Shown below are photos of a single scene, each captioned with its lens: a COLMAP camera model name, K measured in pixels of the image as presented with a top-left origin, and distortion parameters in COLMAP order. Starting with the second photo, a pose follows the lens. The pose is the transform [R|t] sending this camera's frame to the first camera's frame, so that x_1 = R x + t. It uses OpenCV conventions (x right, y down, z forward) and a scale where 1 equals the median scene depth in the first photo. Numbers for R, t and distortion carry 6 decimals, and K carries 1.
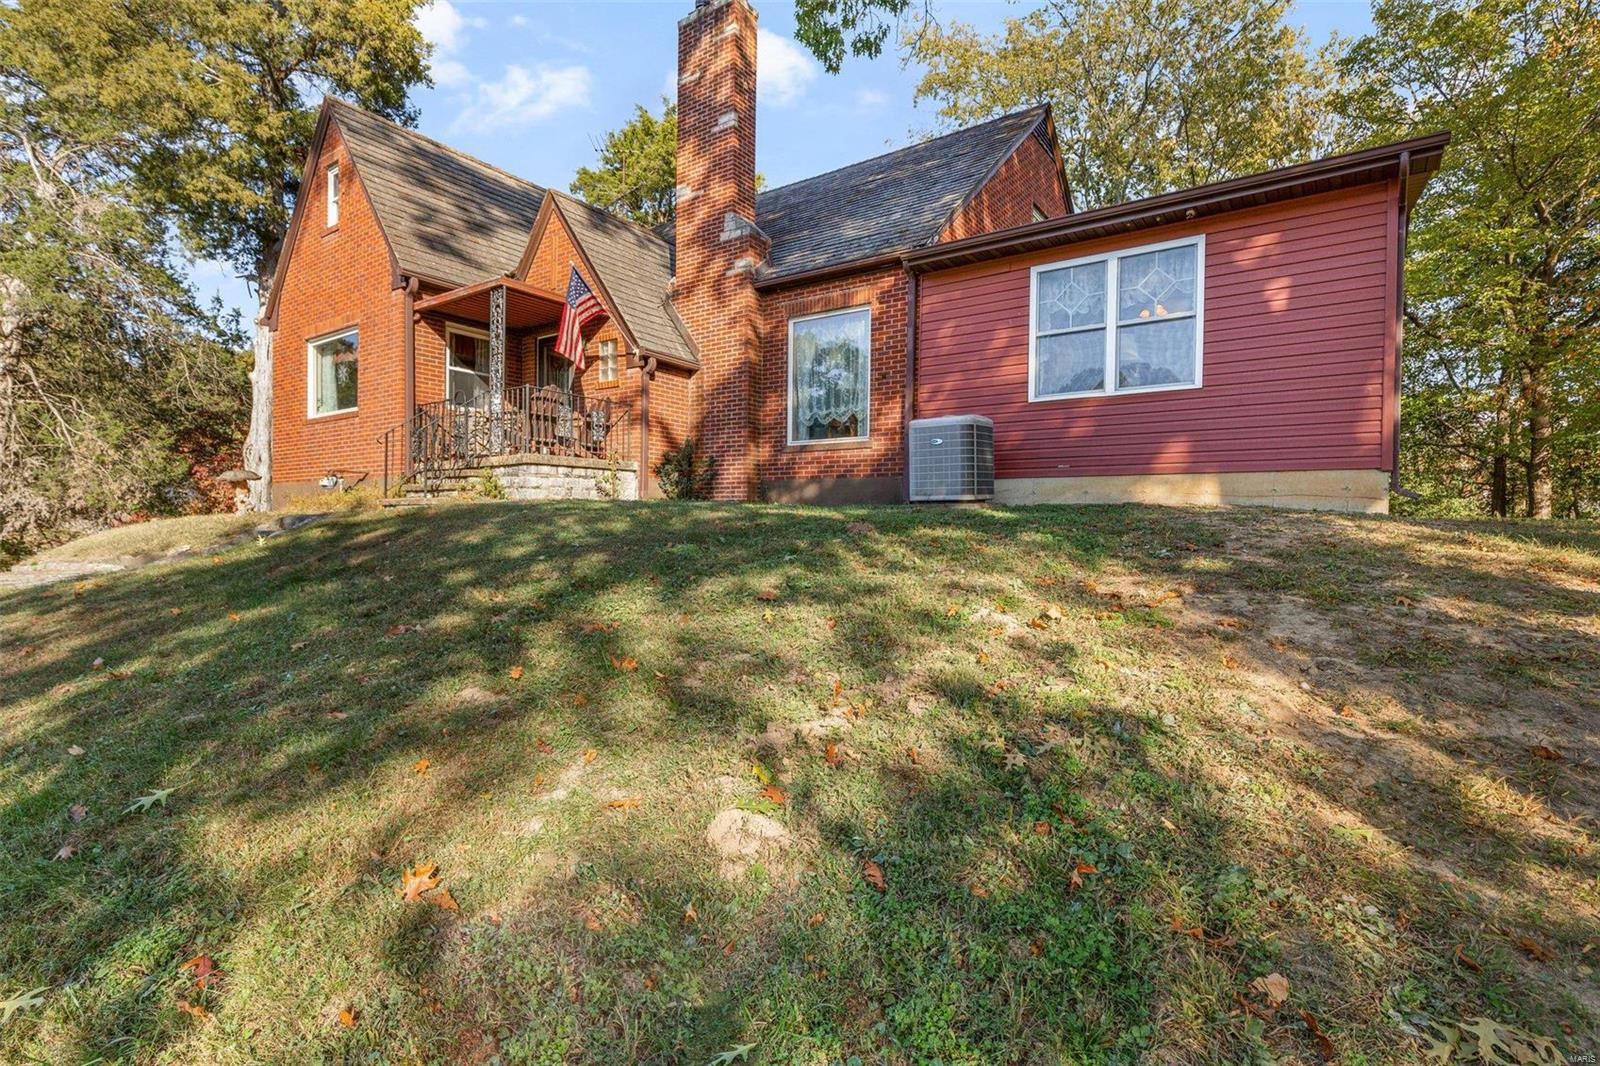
lens RADIAL K [[736.7, 0, 800.0], [0, 736.7, 533.0], [0, 0, 1]] dist [0.014122, -0.000084]
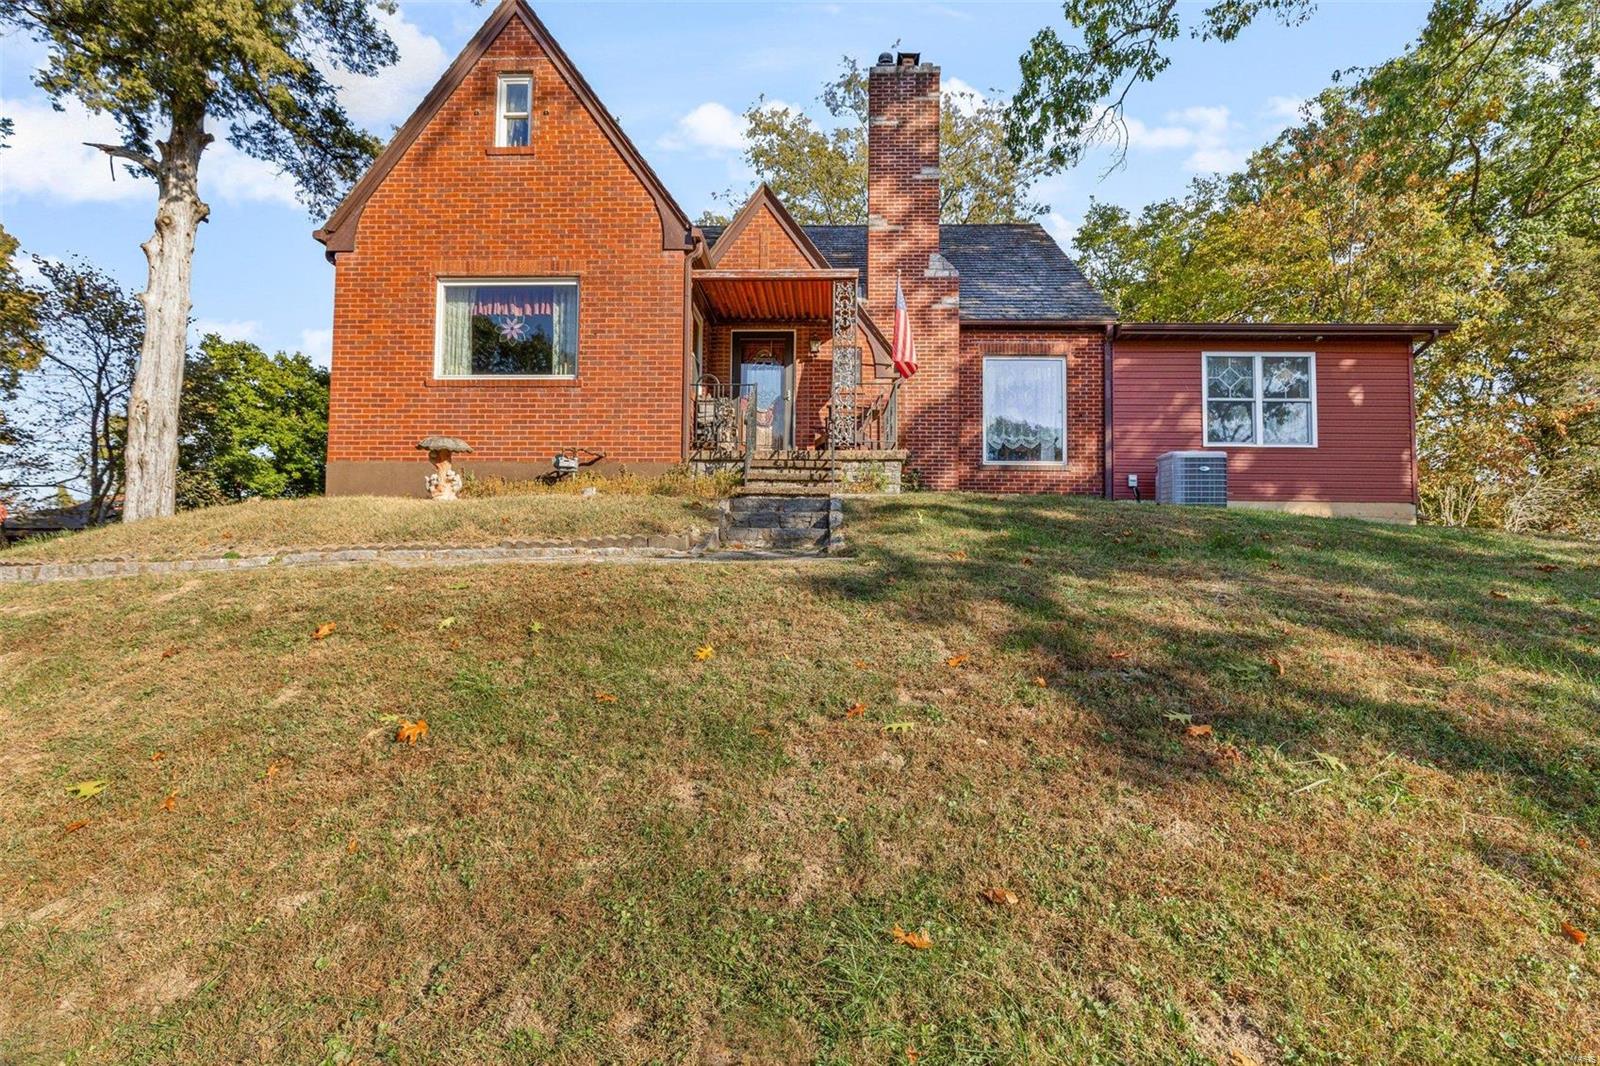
lens RADIAL K [[723.6, 0, 800.0], [0, 723.6, 533.0], [0, 0, 1]] dist [0.010436, -0.000276]
pose [[0.834203, 0.027950, 0.550749, -0.867241], [0.007432, 0.998054, -0.061907, 0.054097], [-0.551408, 0.055737, 0.832372, 0.228603]]
